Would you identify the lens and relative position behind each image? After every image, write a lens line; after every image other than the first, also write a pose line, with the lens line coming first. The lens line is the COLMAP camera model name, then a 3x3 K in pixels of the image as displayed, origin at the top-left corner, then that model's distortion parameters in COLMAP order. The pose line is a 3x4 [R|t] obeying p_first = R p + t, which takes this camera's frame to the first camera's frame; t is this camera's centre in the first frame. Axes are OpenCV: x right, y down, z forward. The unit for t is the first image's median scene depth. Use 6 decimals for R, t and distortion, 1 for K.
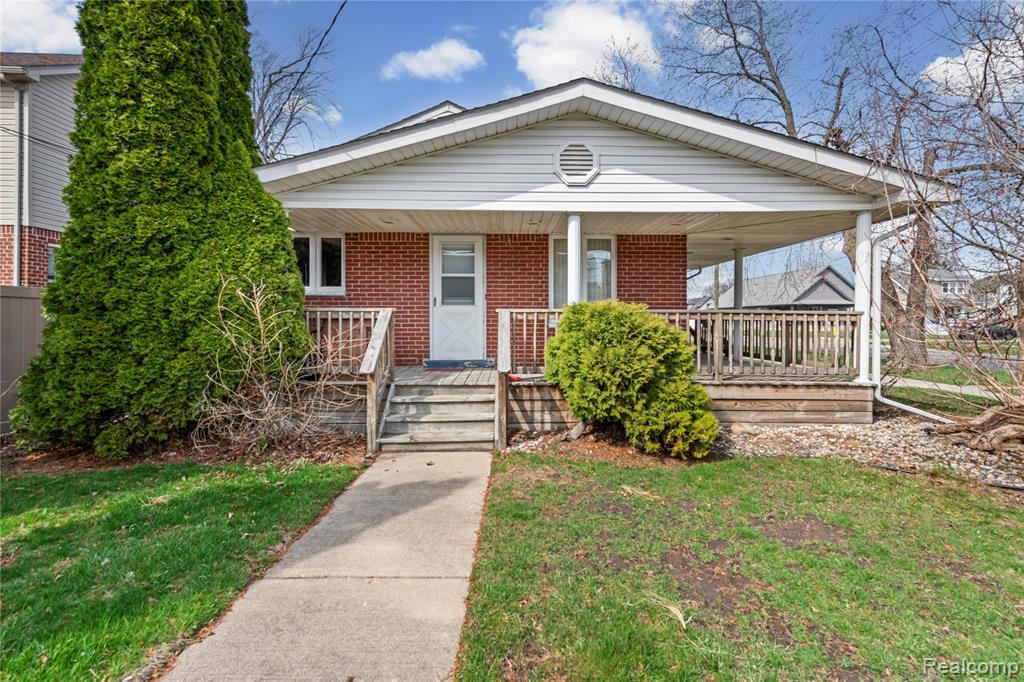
lens RADIAL K [[451.1, 0, 510.6], [0, 451.1, 318.4], [0, 0, 1]] dist [0.012522, -0.000216]
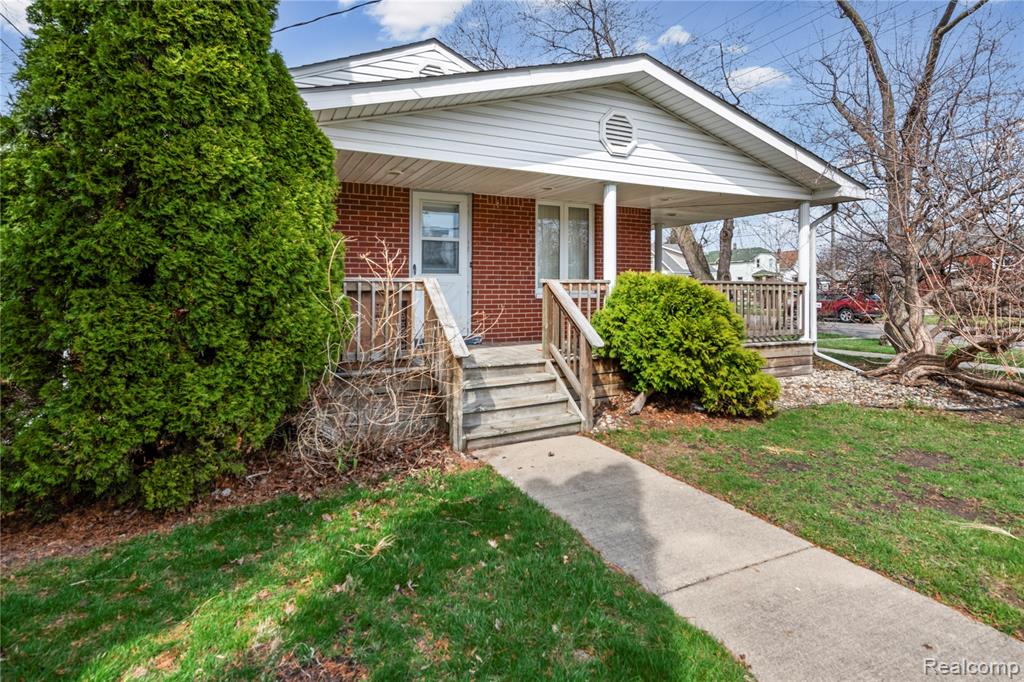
lens RADIAL K [[502.6, 0, 499.7], [0, 502.6, 272.0], [0, 0, 1]] dist [0.013390, 0.000225]
pose [[0.910596, 0.008898, 0.413203, -0.563693], [0.002477, 0.999633, -0.026984, -0.009065], [-0.413291, 0.025595, 0.910239, 0.107021]]
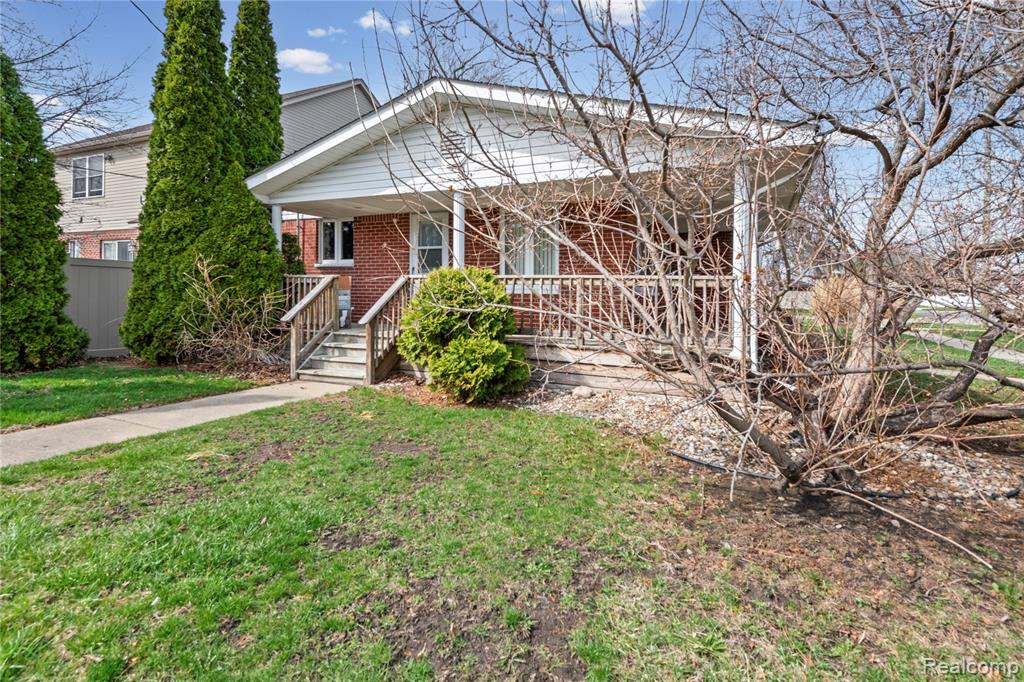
lens RADIAL K [[451.1, 0, 477.4], [0, 451.1, 293.5], [0, 0, 1]] dist [0.012522, -0.000216]
pose [[0.907805, 0.013831, -0.419164, 0.701378], [-0.009698, 0.999881, 0.011988, 0.012037], [0.419280, -0.006818, 0.907831, -0.013855]]
